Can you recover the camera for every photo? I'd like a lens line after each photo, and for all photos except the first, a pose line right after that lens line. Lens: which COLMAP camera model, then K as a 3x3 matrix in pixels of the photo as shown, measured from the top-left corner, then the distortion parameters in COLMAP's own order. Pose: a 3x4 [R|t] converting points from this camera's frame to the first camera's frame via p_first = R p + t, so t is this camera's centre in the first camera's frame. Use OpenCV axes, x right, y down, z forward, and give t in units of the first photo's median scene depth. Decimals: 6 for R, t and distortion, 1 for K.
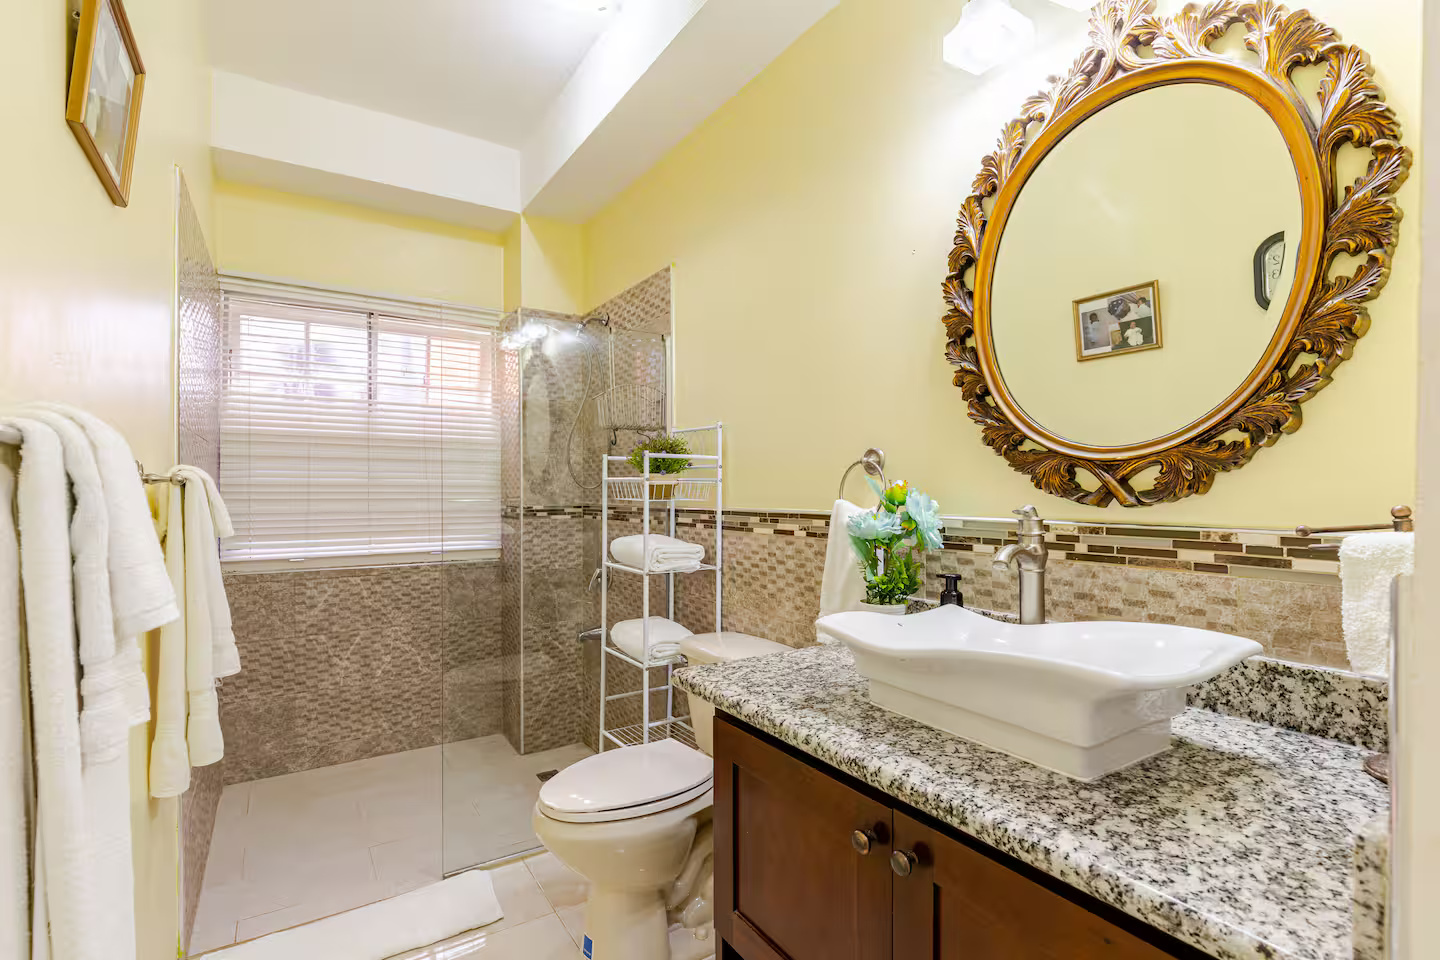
lens RADIAL K [[653.4, 0, 721.0], [0, 653.4, 494.0], [0, 0, 1]] dist [0.009428, -0.008892]
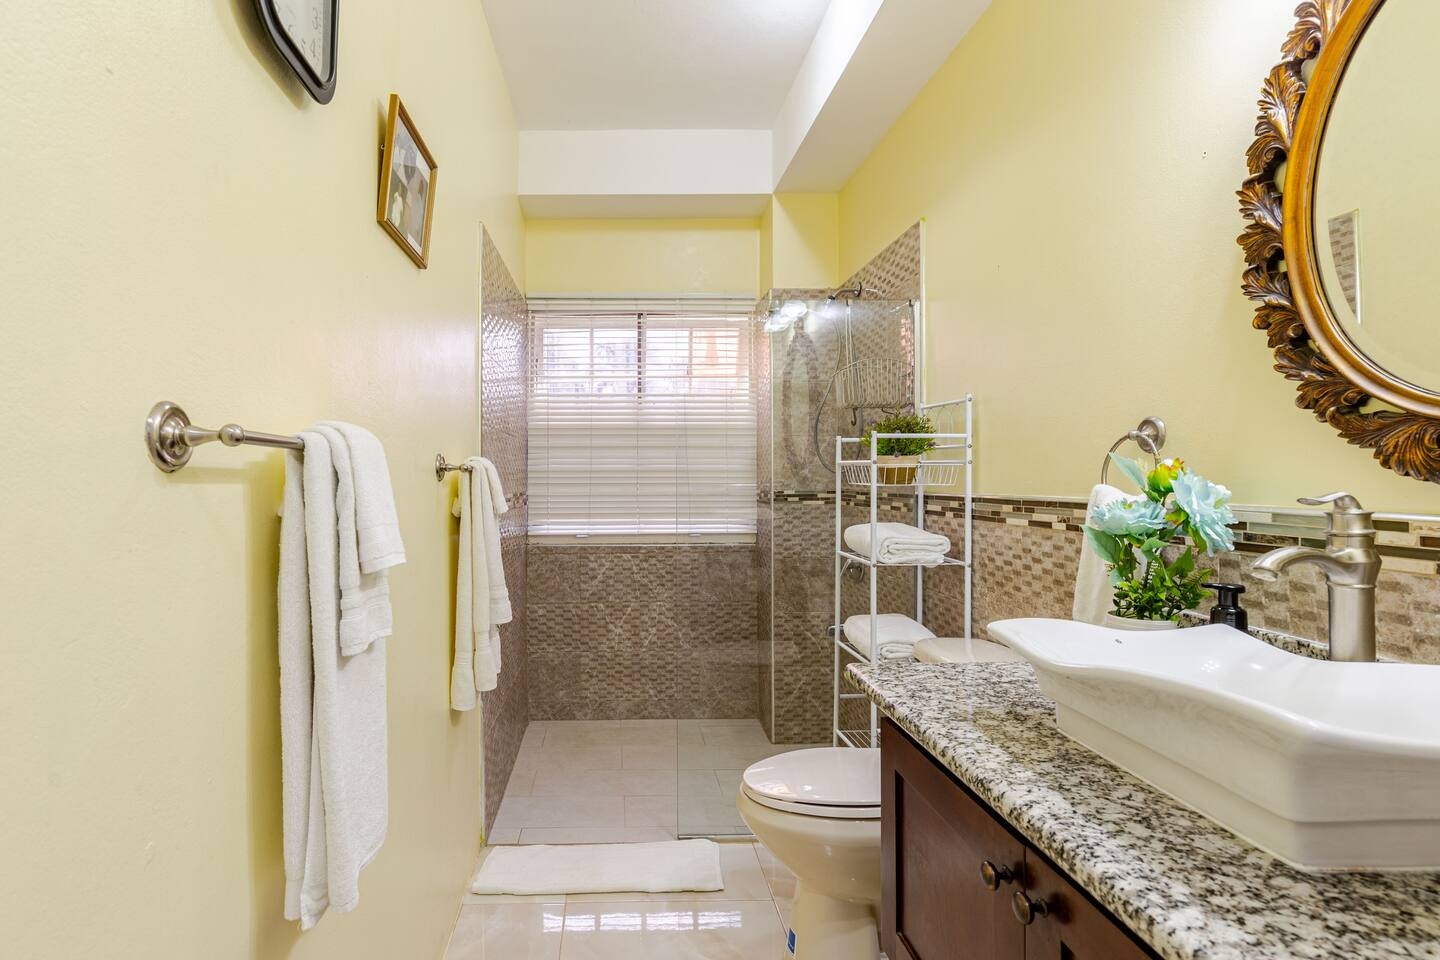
lens RADIAL K [[708.3, 0, 649.8], [0, 708.3, 477.9], [0, 0, 1]] dist [0.000105, -0.001091]
pose [[0.860672, -0.003076, -0.509151, 0.119395], [0.002546, 0.999995, -0.001738, 0.000531], [0.509154, 0.000199, 0.860675, -0.017290]]
